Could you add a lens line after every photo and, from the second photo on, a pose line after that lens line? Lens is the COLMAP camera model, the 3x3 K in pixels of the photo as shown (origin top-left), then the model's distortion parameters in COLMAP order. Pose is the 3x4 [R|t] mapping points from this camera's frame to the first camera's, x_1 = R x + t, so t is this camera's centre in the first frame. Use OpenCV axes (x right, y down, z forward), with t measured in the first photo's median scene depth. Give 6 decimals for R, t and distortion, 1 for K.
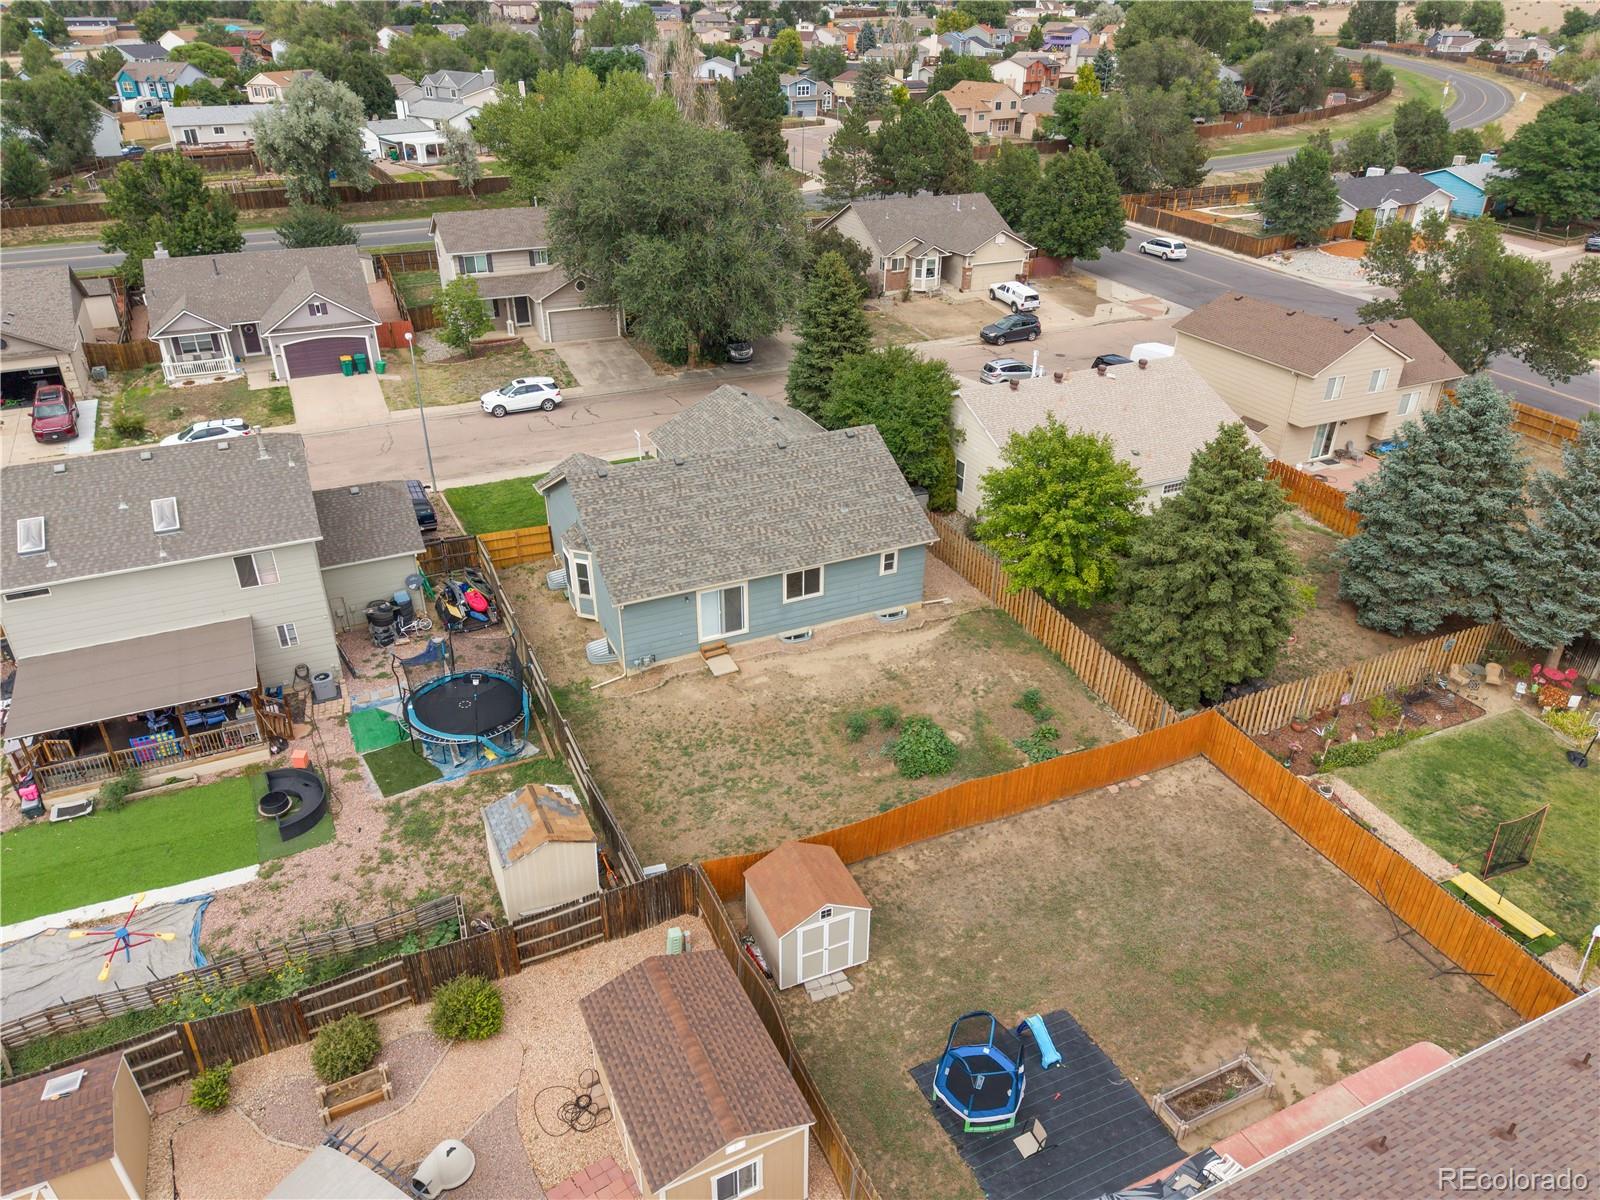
lens RADIAL K [[1082.0, 0, 800.0], [0, 1082.0, 600.0], [0, 0, 1]] dist [0.095754, -0.127502]
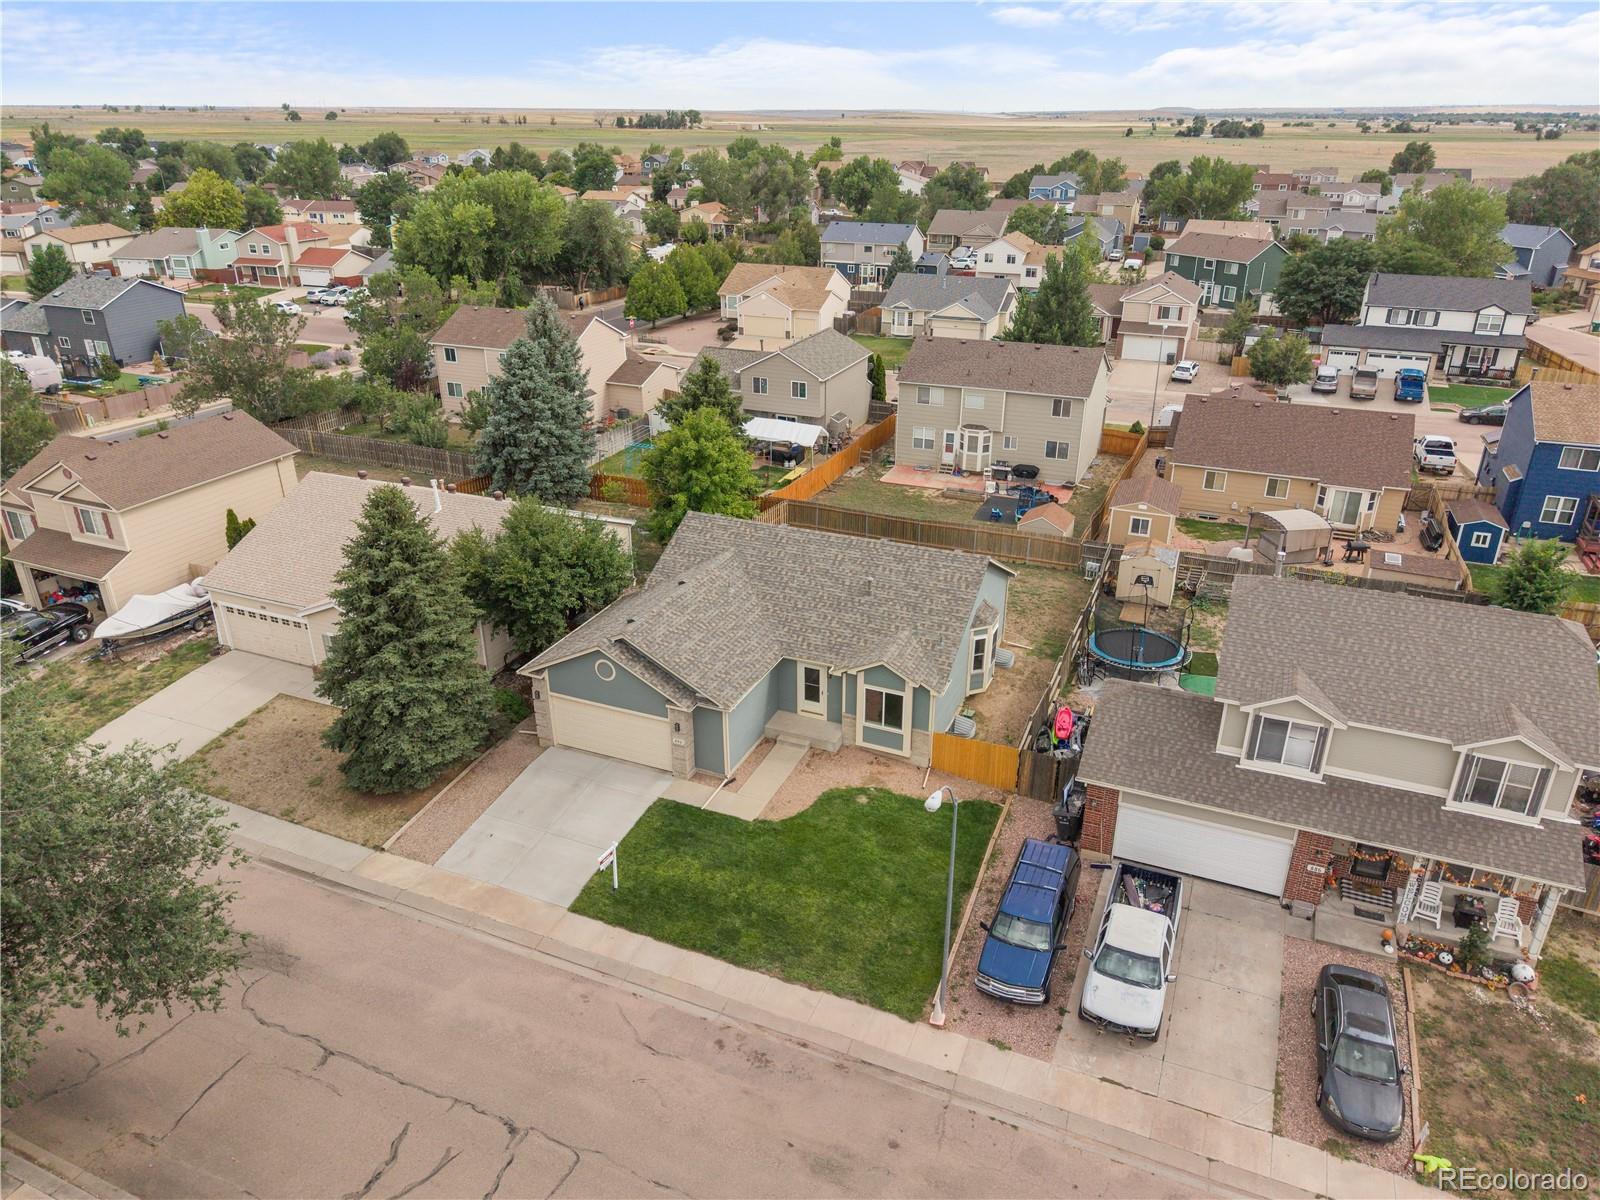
lens RADIAL K [[1079.8, 0, 800.0], [0, 1079.8, 600.0], [0, 0, 1]] dist [0.042076, -0.061367]
pose [[-0.671543, -0.315980, 0.670213, -0.912656], [0.368964, 0.641799, 0.672280, -0.952907], [-0.642569, 0.698749, -0.314411, 1.697724]]
